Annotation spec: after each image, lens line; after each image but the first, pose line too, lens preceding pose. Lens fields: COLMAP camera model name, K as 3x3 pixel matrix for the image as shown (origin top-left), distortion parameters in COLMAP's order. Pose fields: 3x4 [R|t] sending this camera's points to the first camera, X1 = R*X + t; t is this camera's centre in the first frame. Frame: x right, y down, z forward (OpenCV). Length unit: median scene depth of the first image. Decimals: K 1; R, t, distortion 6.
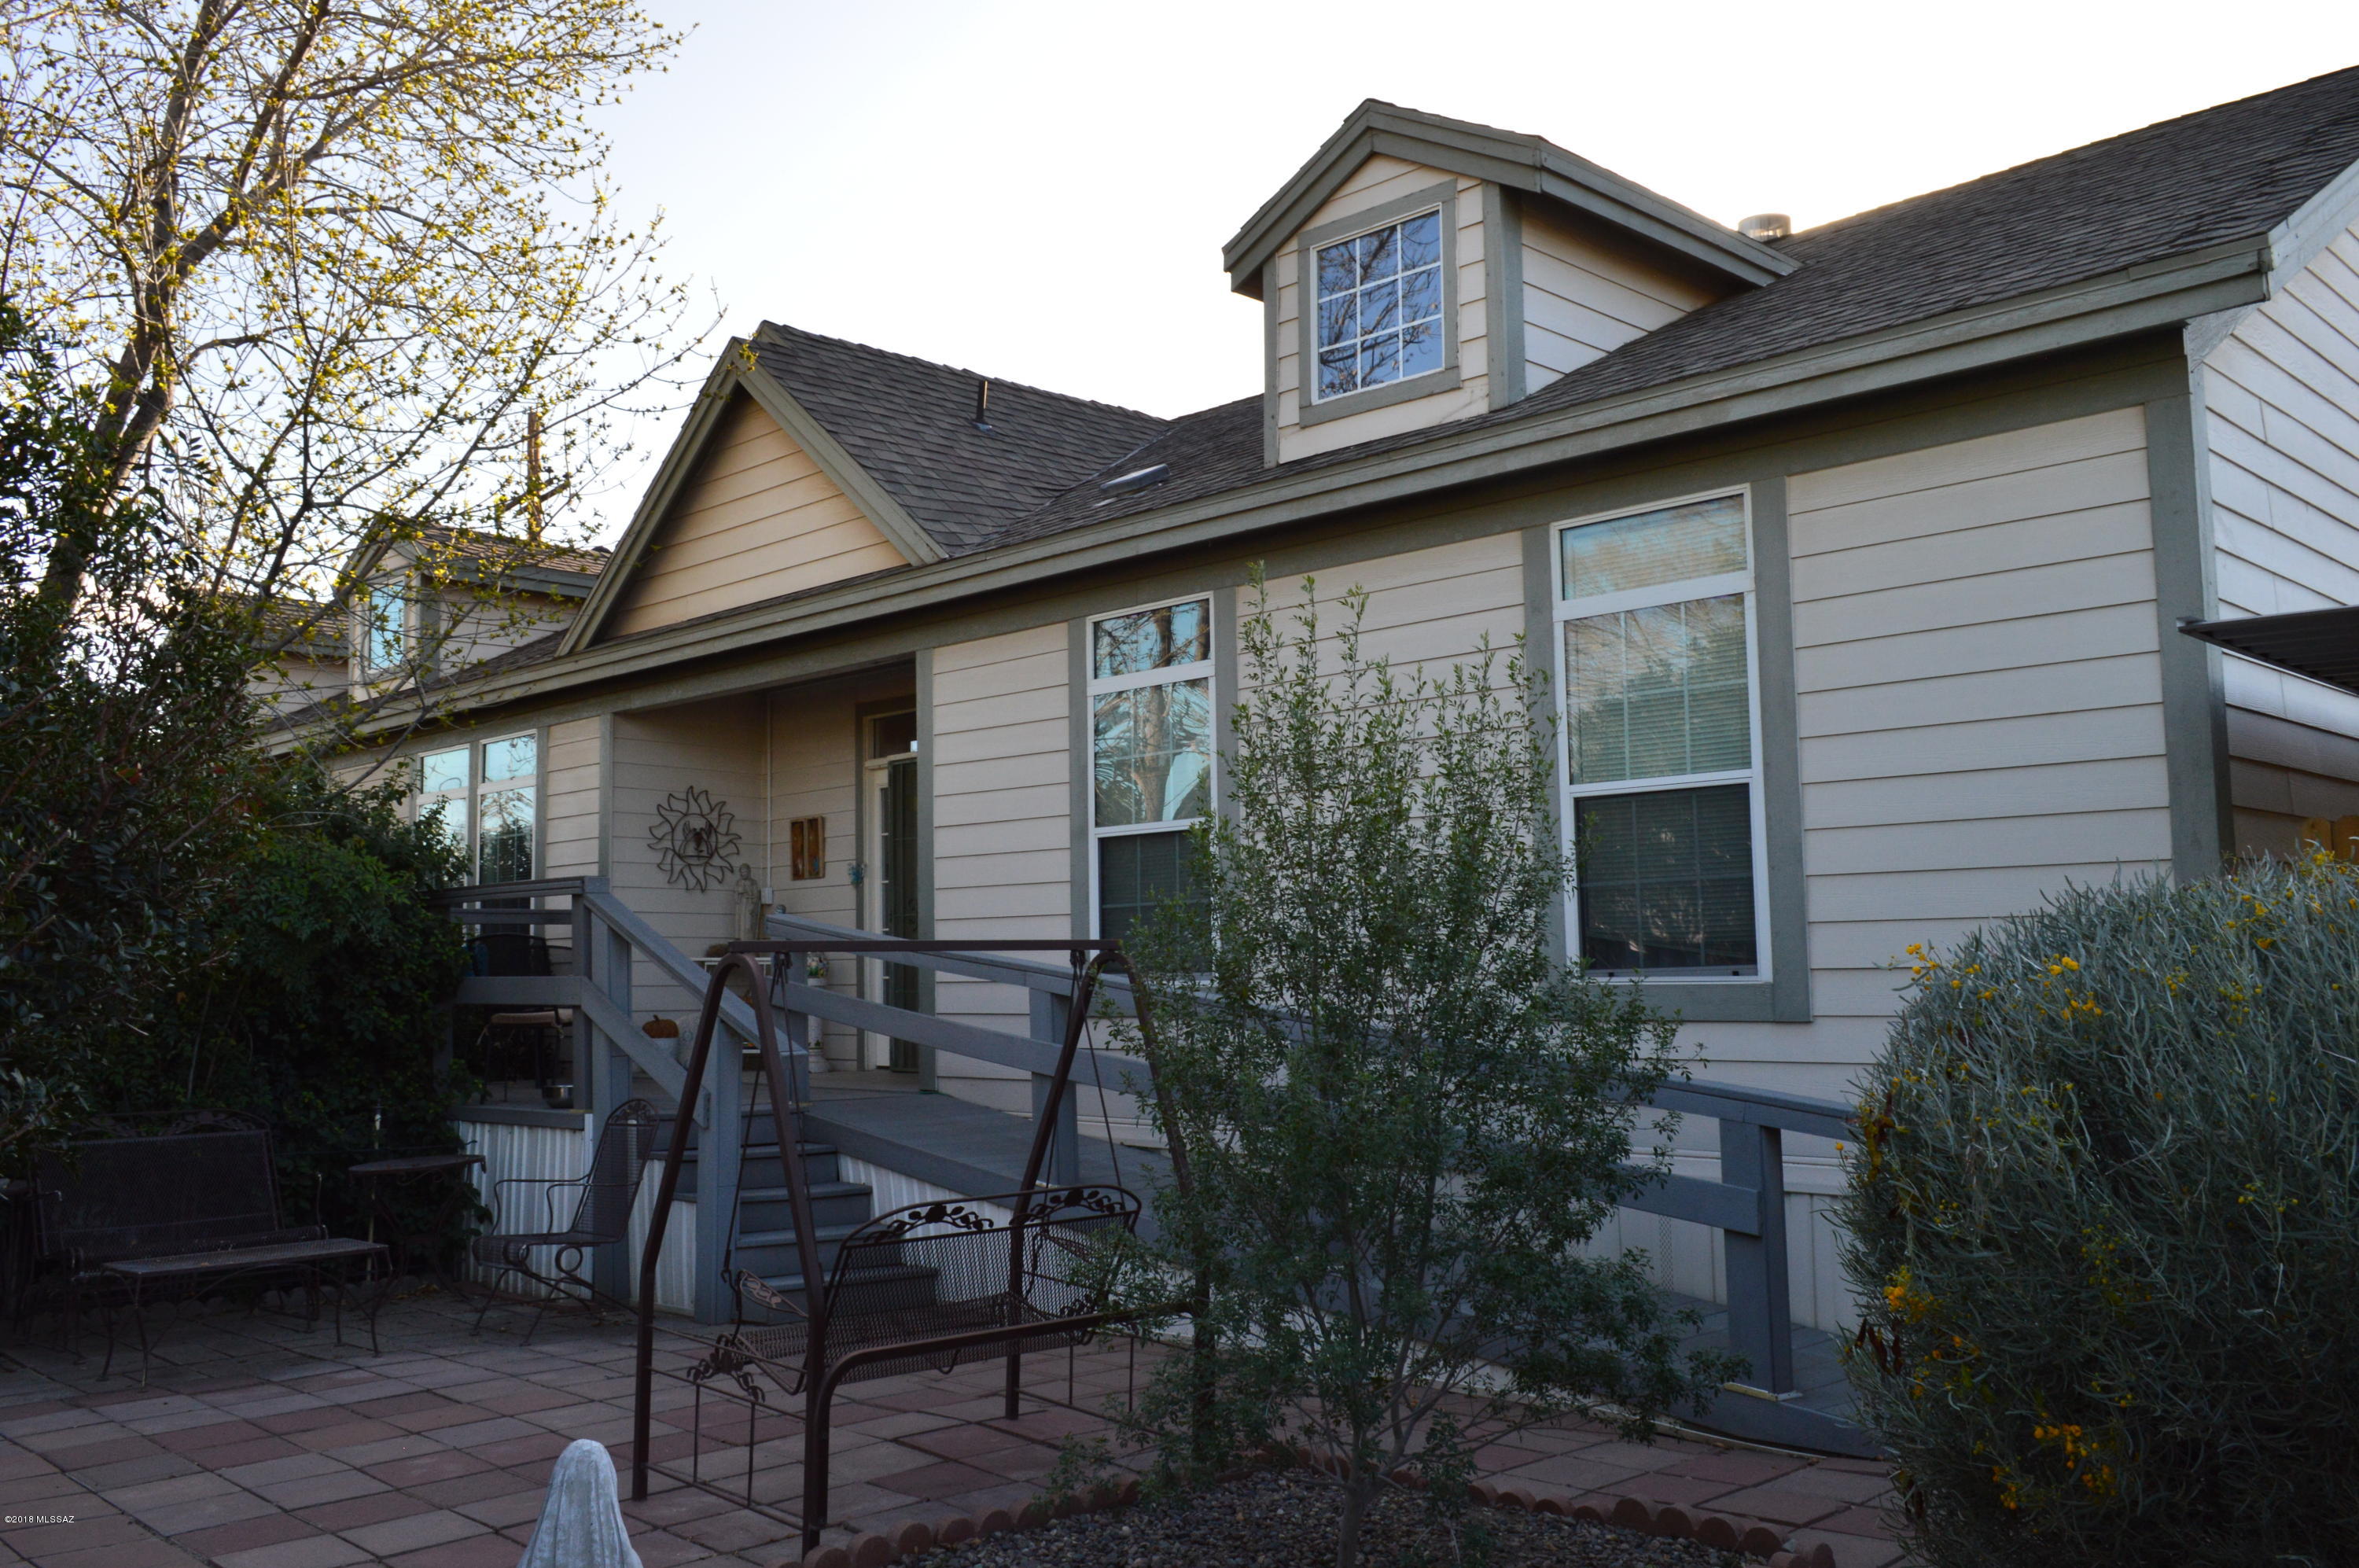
lens RADIAL K [[1876.5, 0, 1155.5], [0, 1876.5, 801.5], [0, 0, 1]] dist [-0.013060, 0.005887]
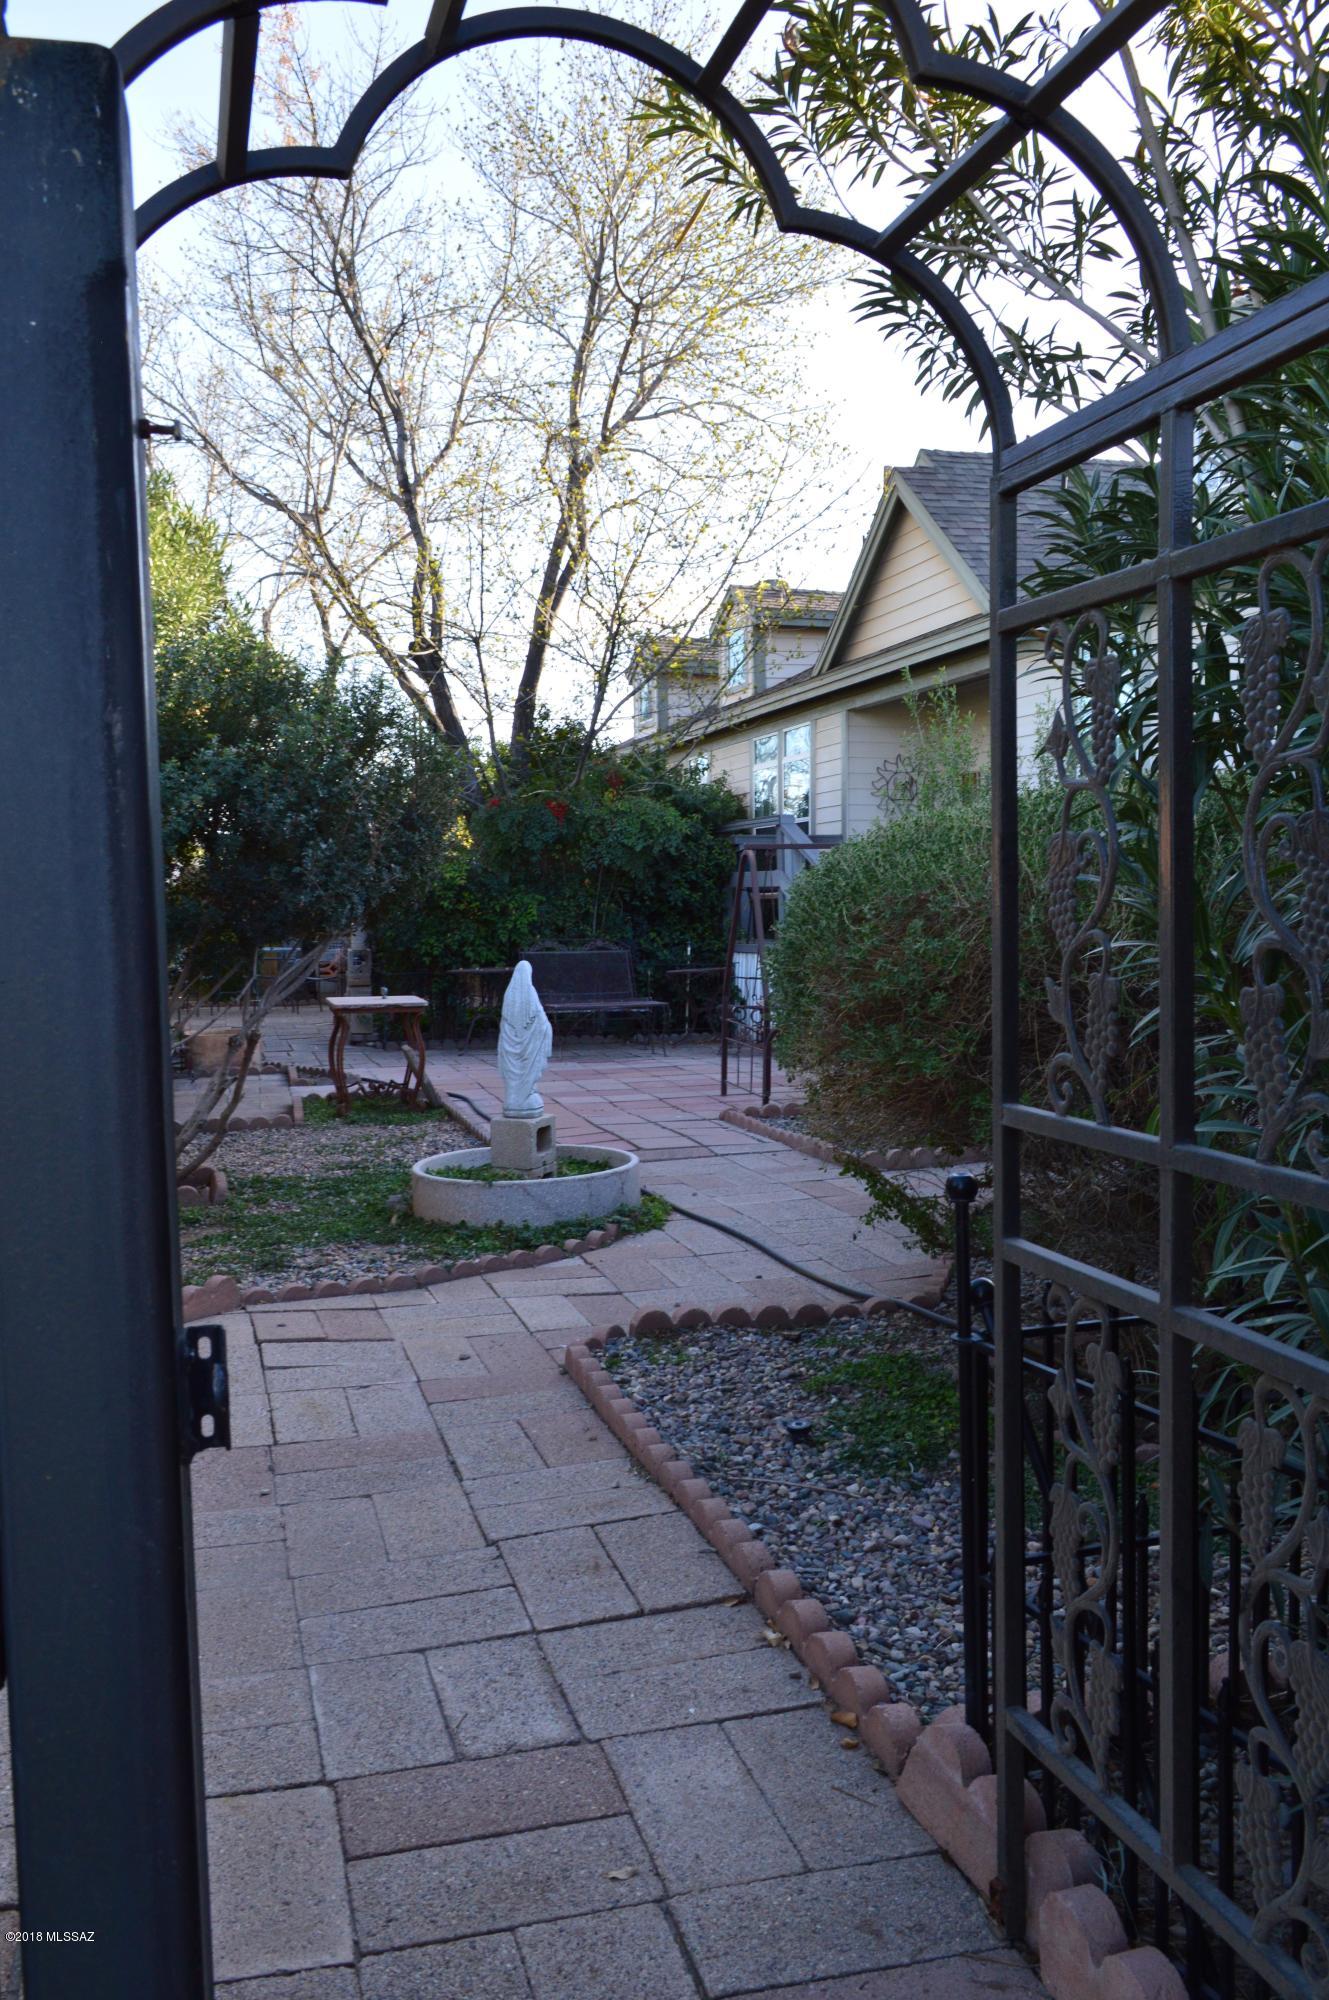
lens RADIAL K [[1590.9, 0, 673.1], [0, 1590.9, 987.0], [0, 0, 1]] dist [-0.013060, 0.005887]
pose [[0.875424, 0.031410, -0.482334, 0.335551], [0.041419, 0.989341, 0.139601, -0.013286], [0.481578, -0.142188, 0.864792, -0.376568]]
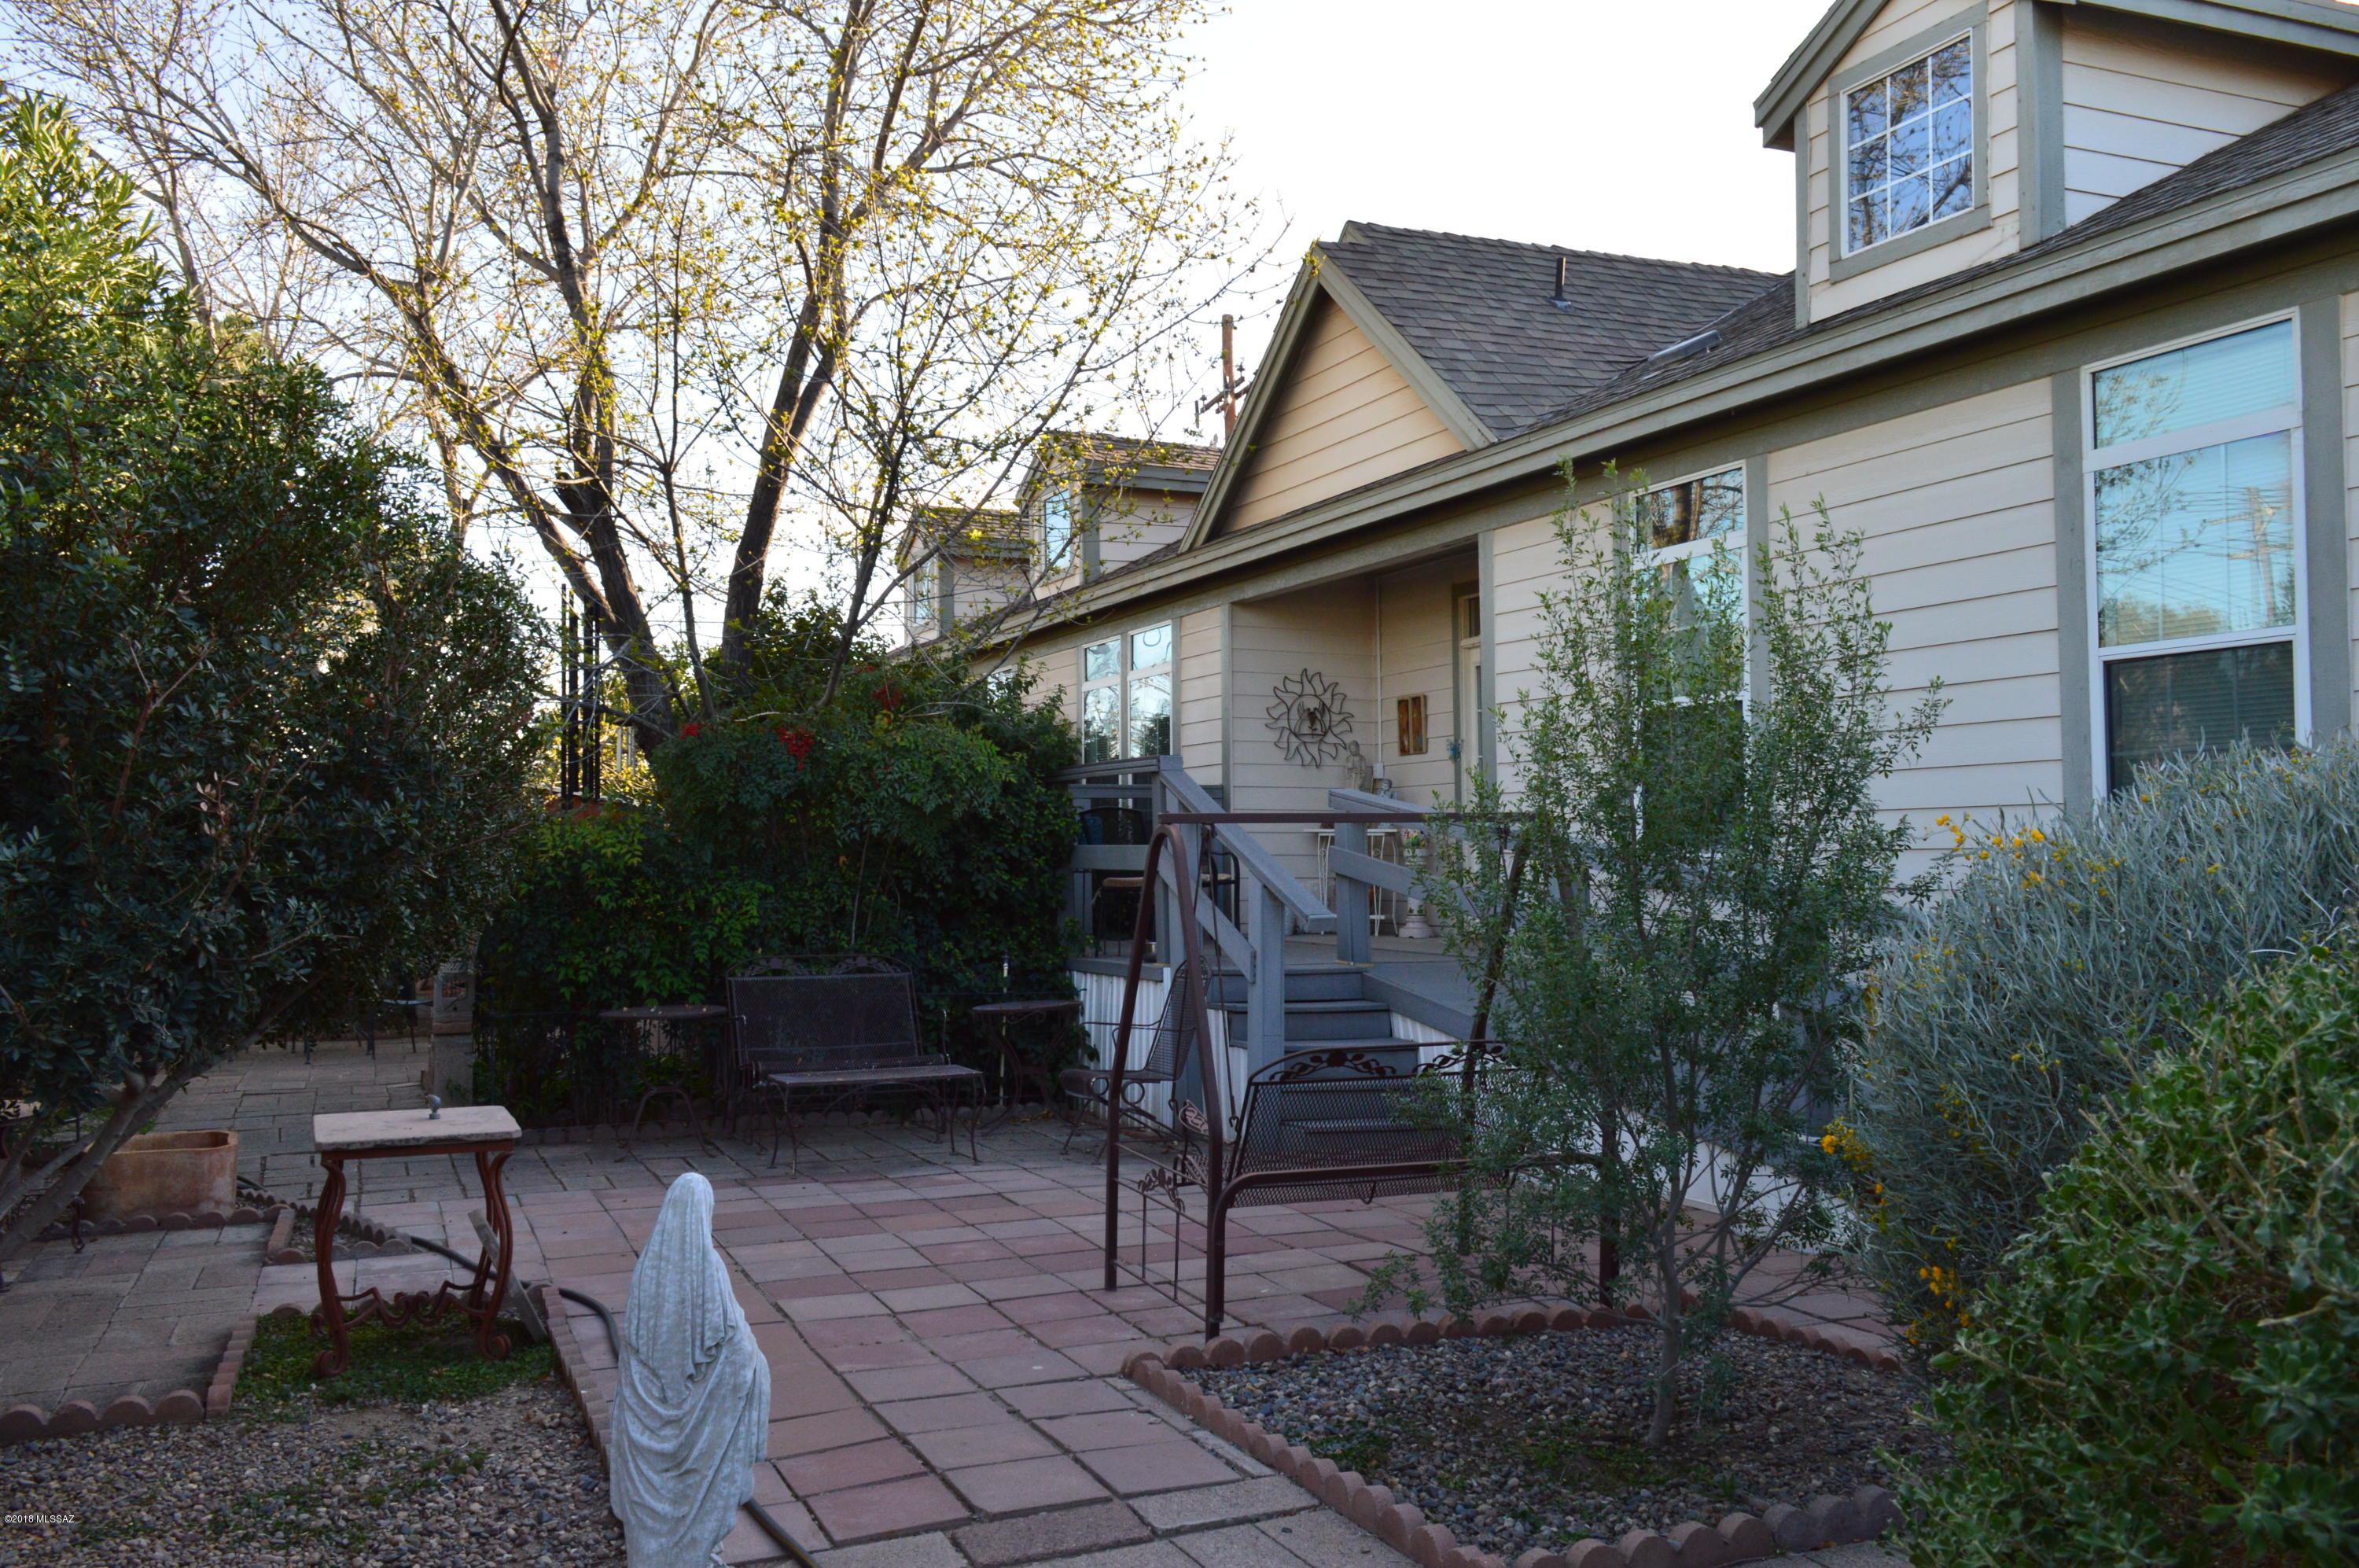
lens RADIAL K [[1876.5, 0, 1194.9], [0, 1876.5, 789.5], [0, 0, 1]] dist [-0.013060, 0.005887]
pose [[0.933559, -0.003924, -0.358402, 0.110611], [0.025799, 0.998082, 0.056274, -0.001941], [0.357494, -0.061781, 0.931870, -0.030024]]
